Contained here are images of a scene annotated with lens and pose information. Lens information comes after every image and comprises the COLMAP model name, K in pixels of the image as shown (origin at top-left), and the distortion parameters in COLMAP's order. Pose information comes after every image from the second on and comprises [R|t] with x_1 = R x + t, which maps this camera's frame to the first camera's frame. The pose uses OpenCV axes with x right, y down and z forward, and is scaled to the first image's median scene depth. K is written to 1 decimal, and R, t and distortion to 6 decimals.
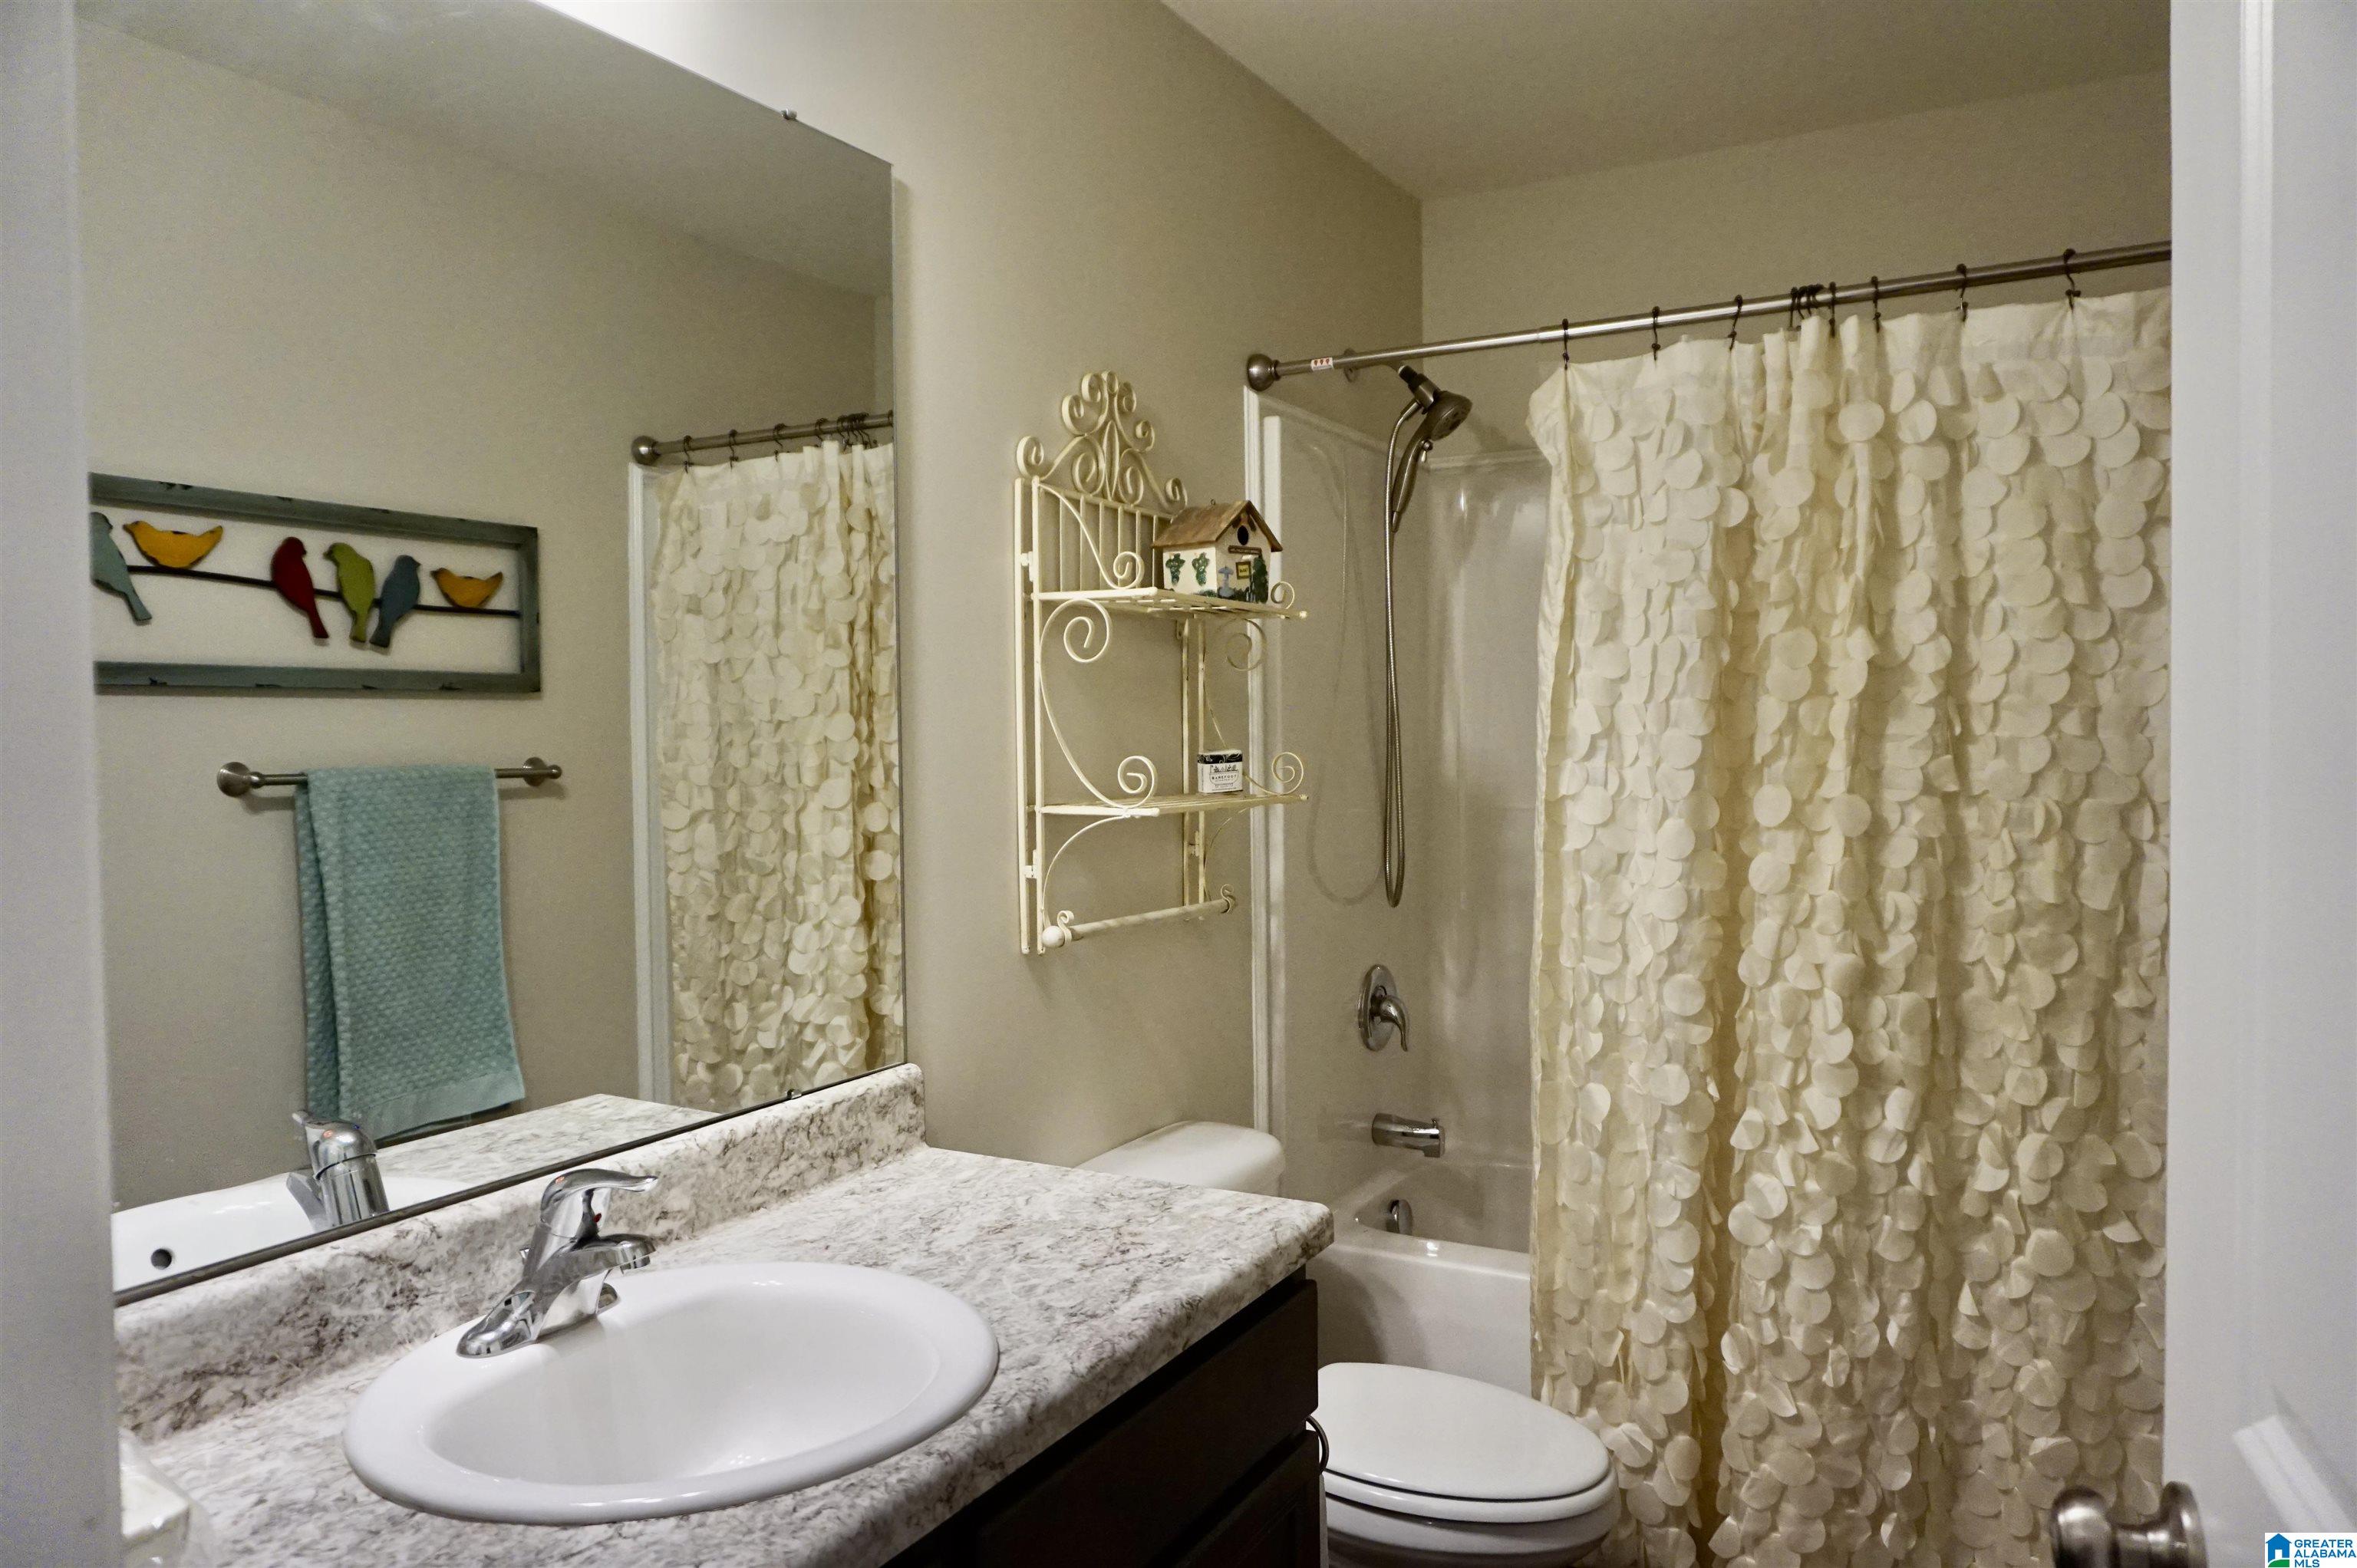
lens RADIAL K [[1602.0, 0, 1184.5], [0, 1602.0, 741.0], [0, 0, 1]] dist [-0.074549, 0.050905]
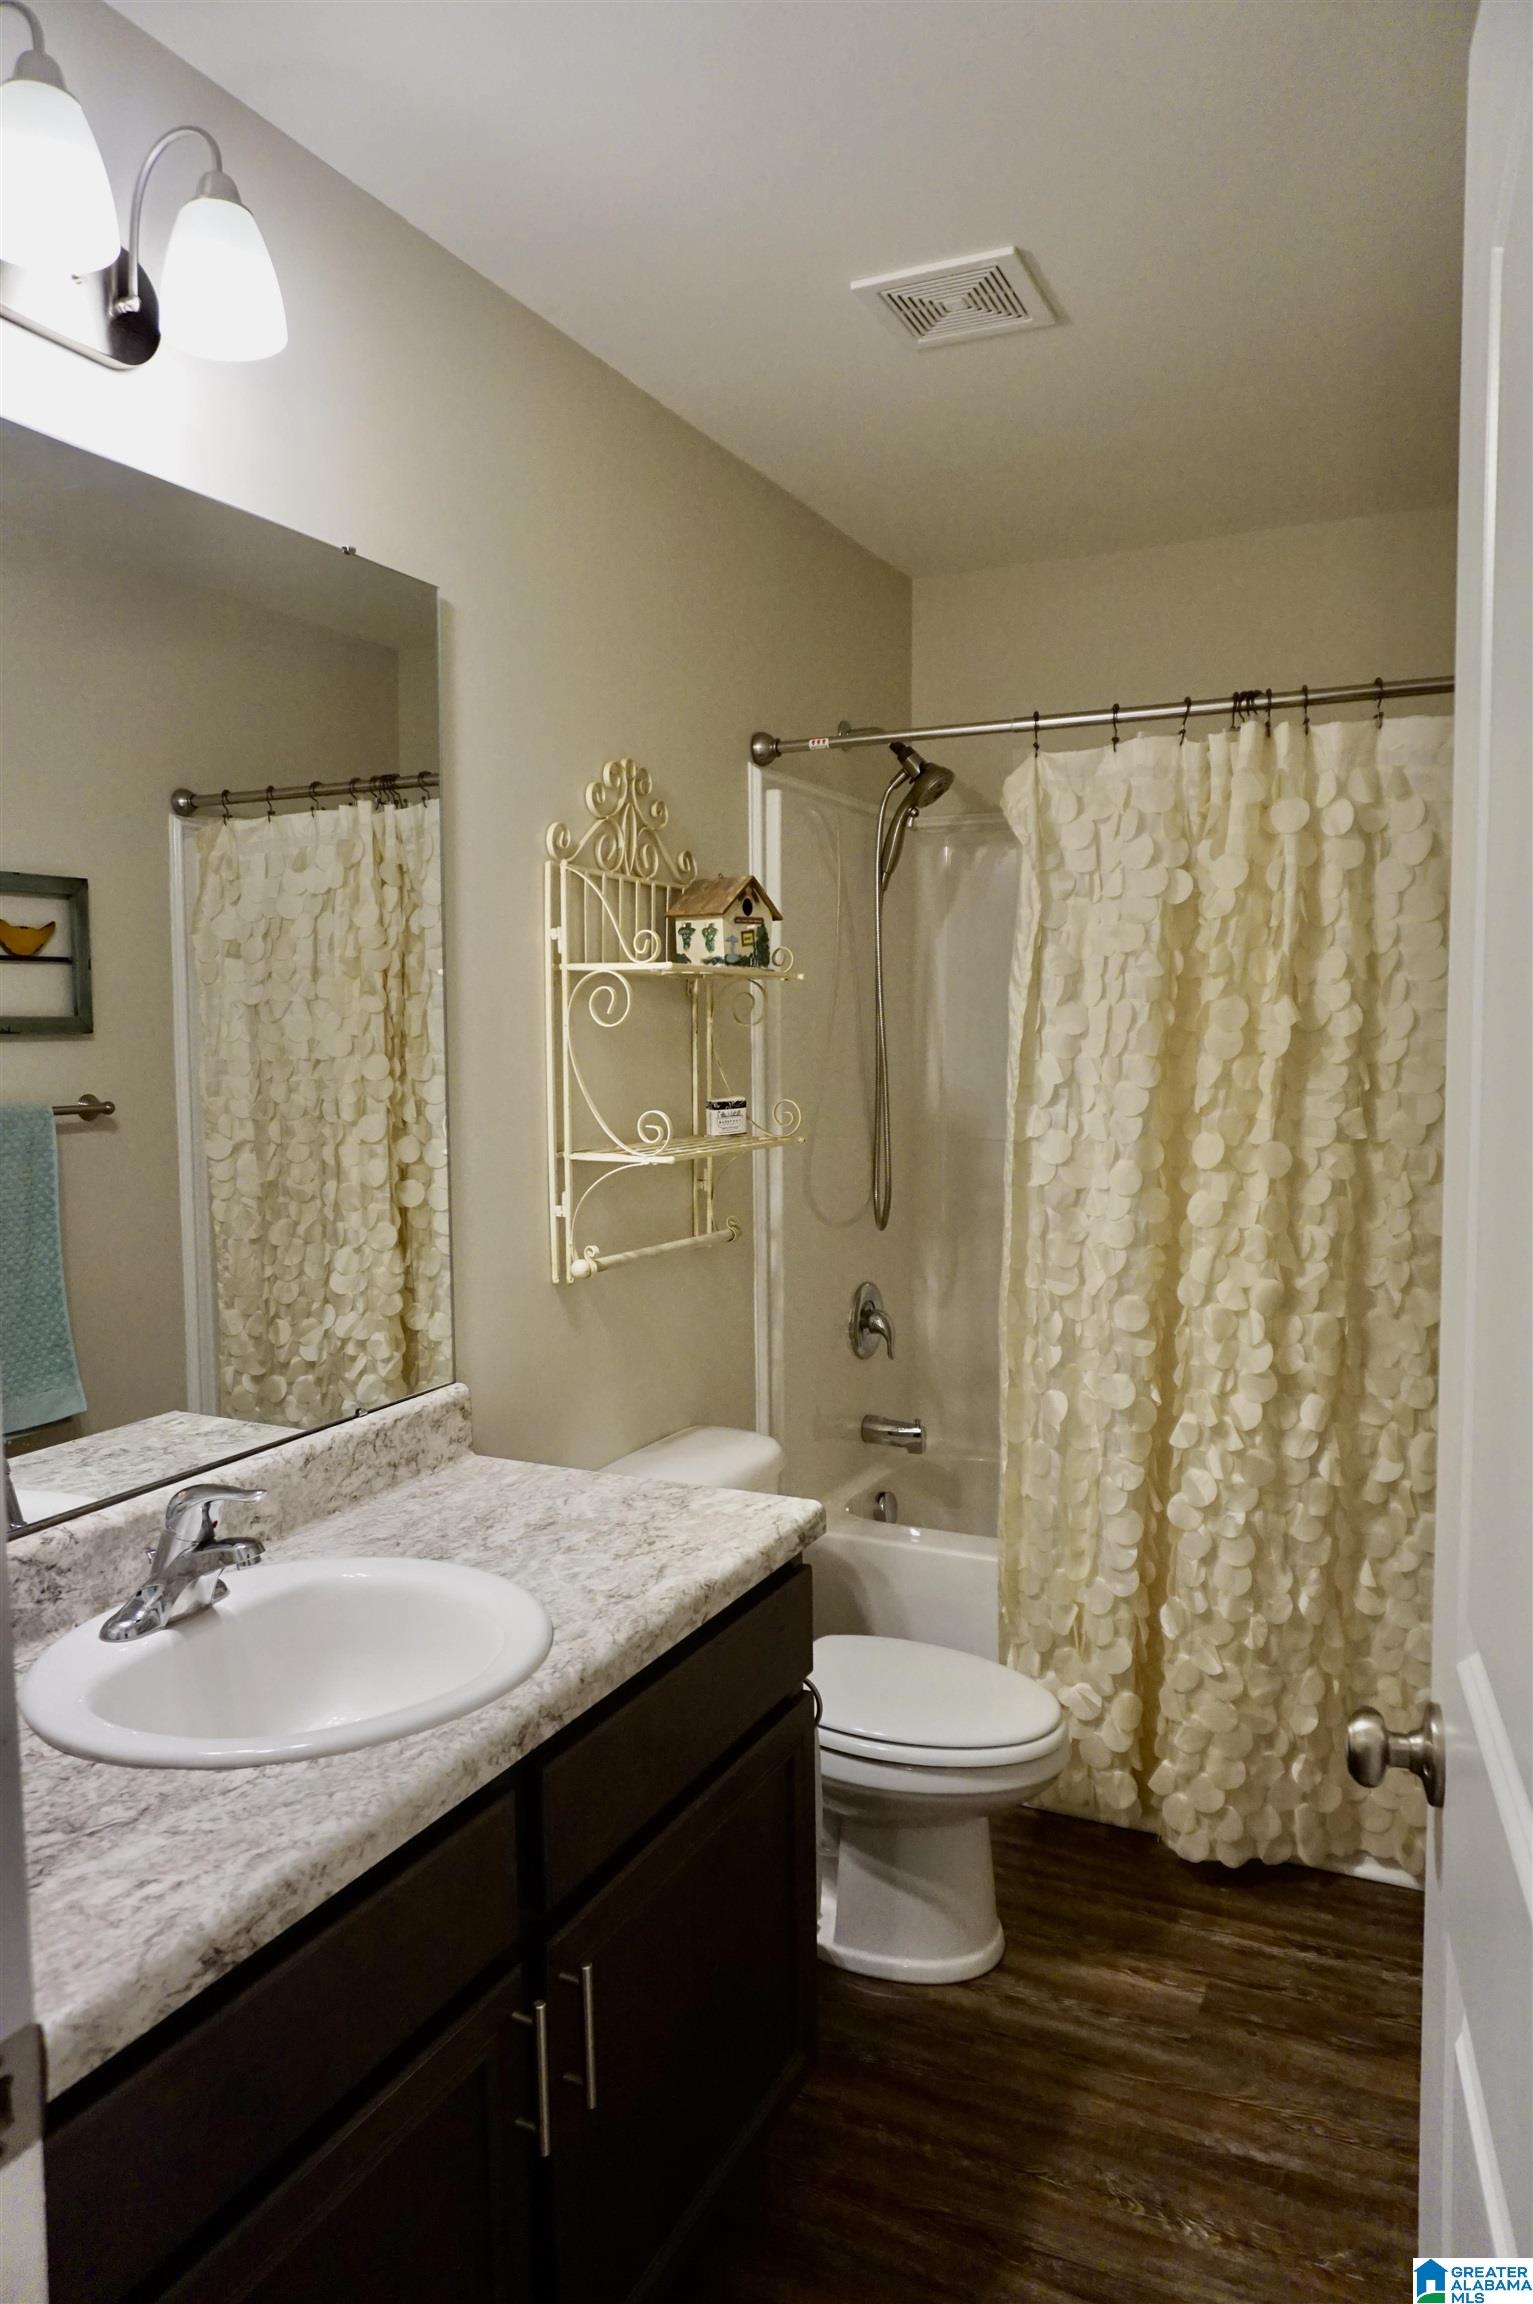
lens RADIAL K [[1572.2, 0, 775.5], [0, 1572.2, 1105.3], [0, 0, 1]] dist [-0.067321, 0.055576]
pose [[0.998261, -0.000023, 0.058948, -0.011045], [-0.002466, 0.999108, 0.042151, -0.046434], [-0.058896, -0.042223, 0.997371, -0.131465]]
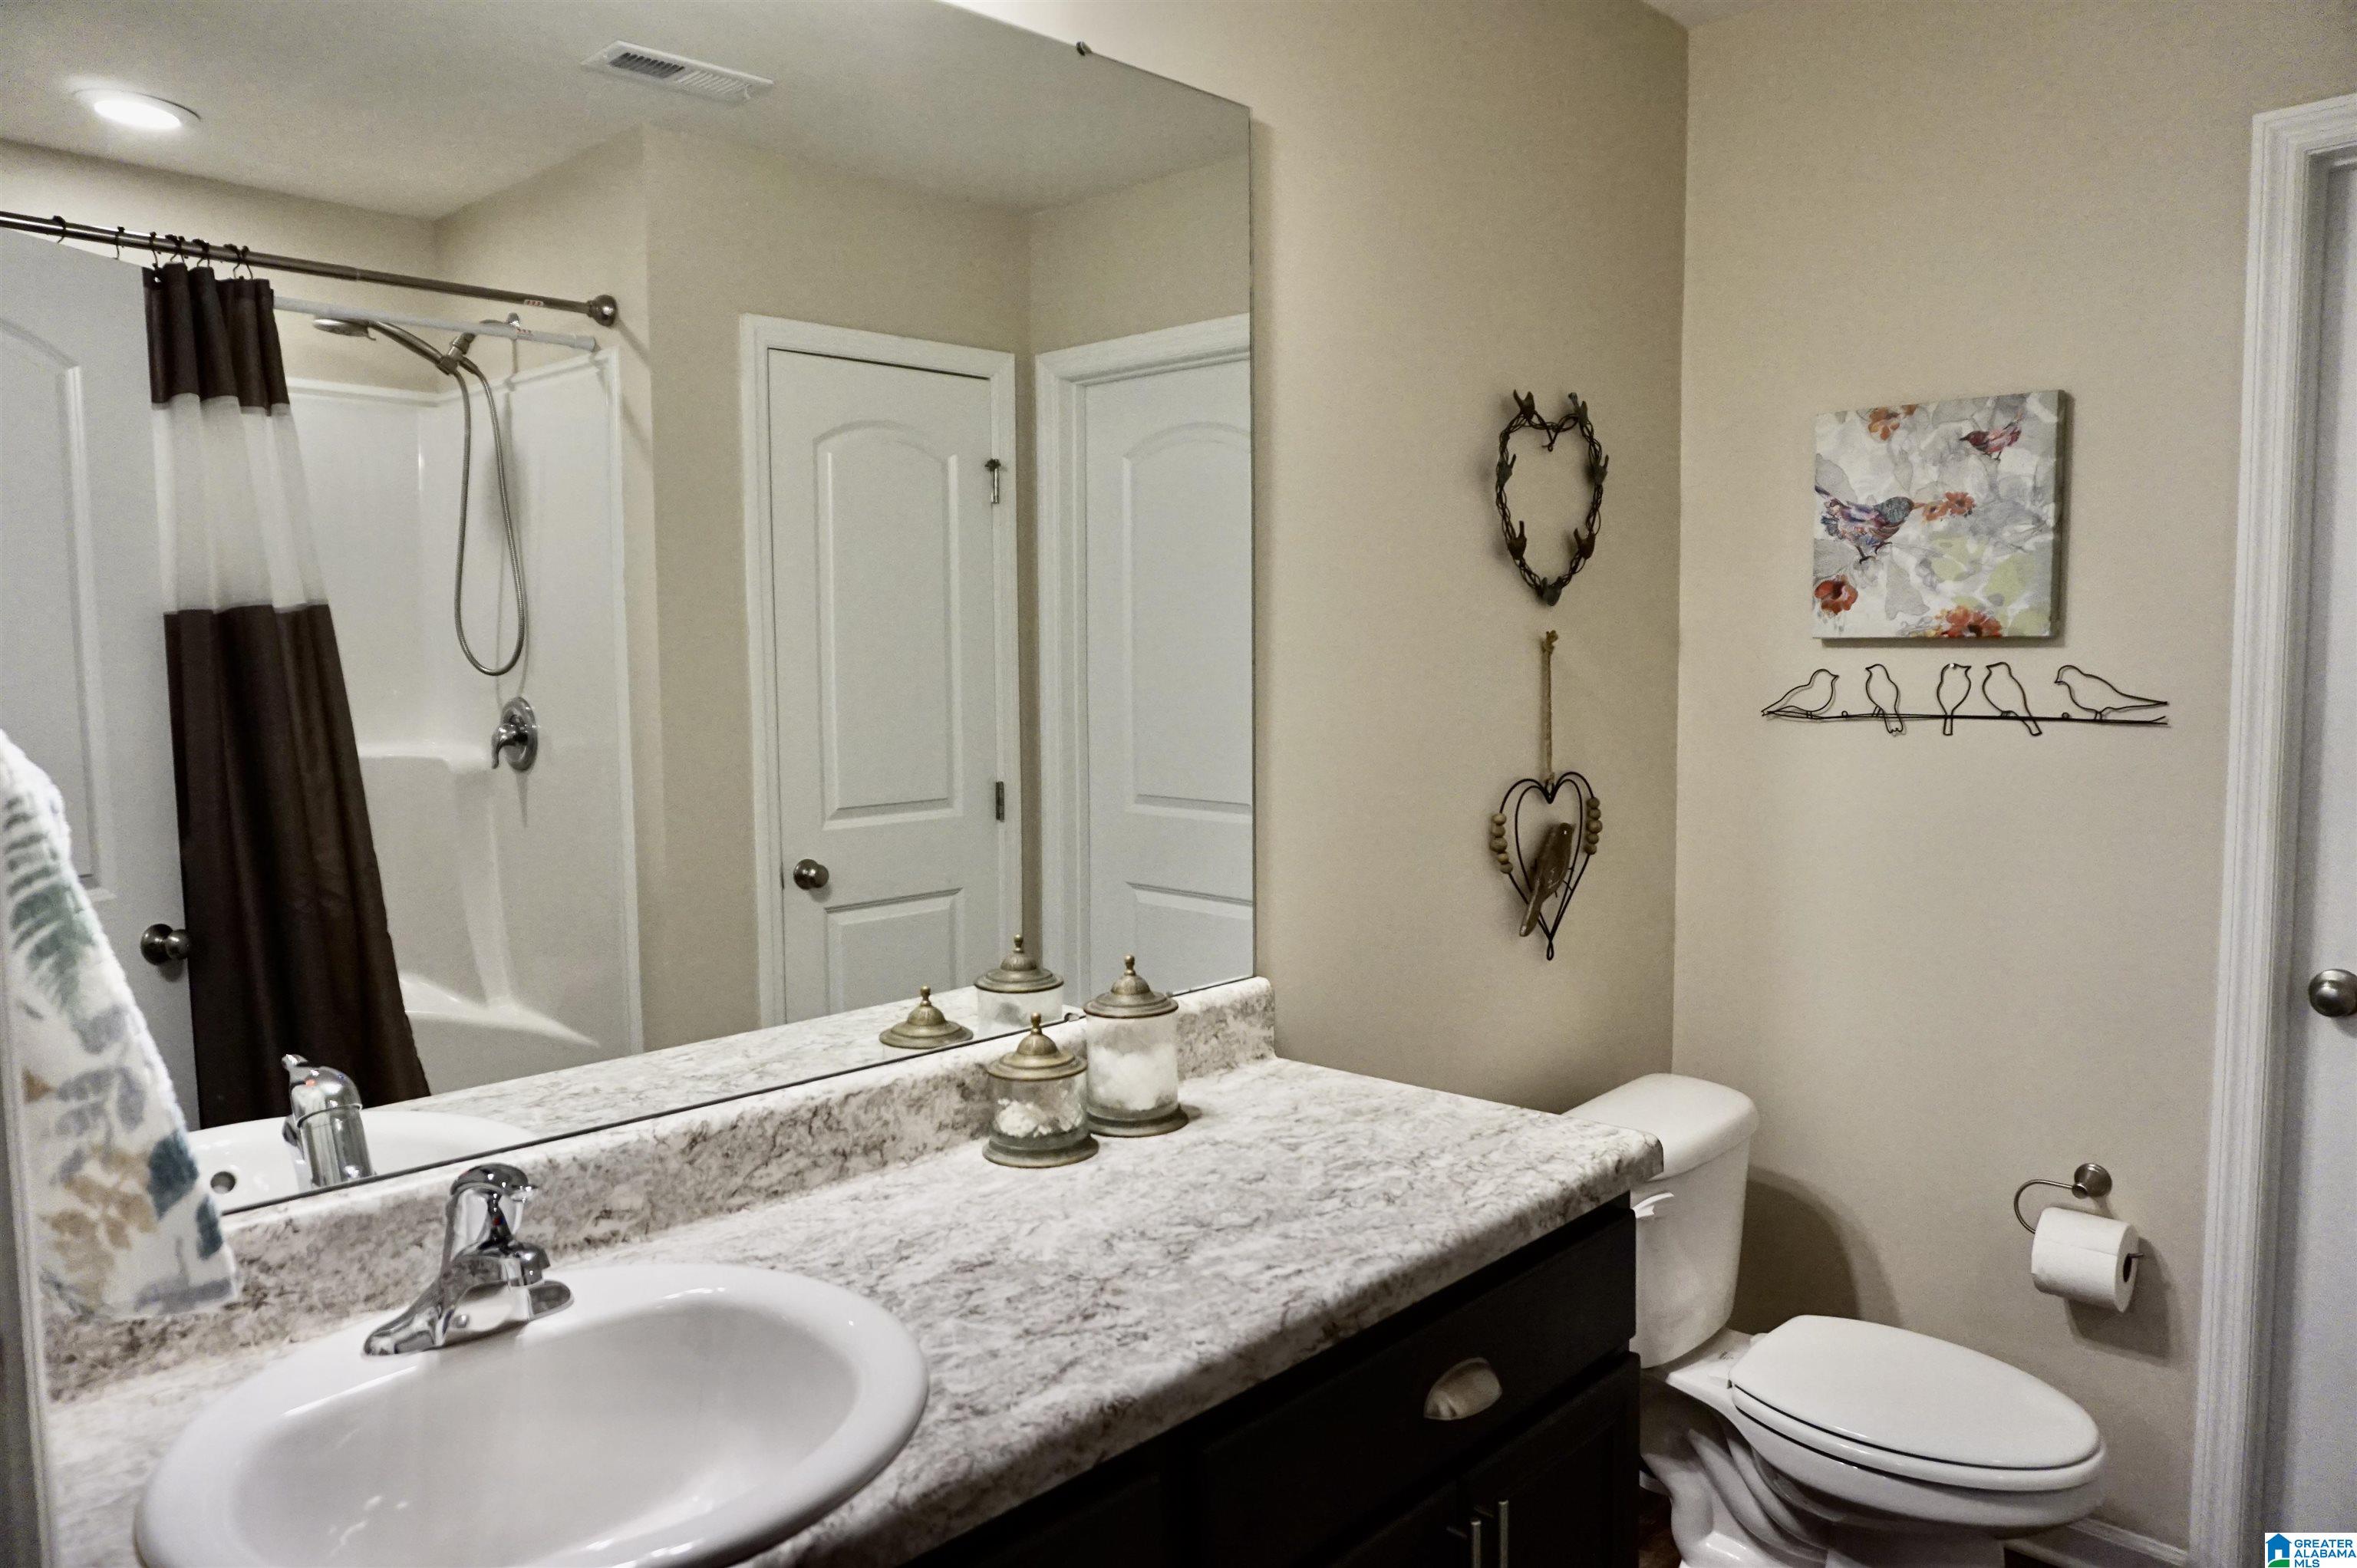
lens RADIAL K [[1586.5, 0, 1179.4], [0, 1586.5, 777.0], [0, 0, 1]] dist [-0.042501, 0.021830]
pose [[0.967277, 0.033117, -0.251552, 0.163741], [-0.017868, 0.997875, 0.062665, -0.006376], [0.253092, -0.056120, 0.965813, 0.196397]]
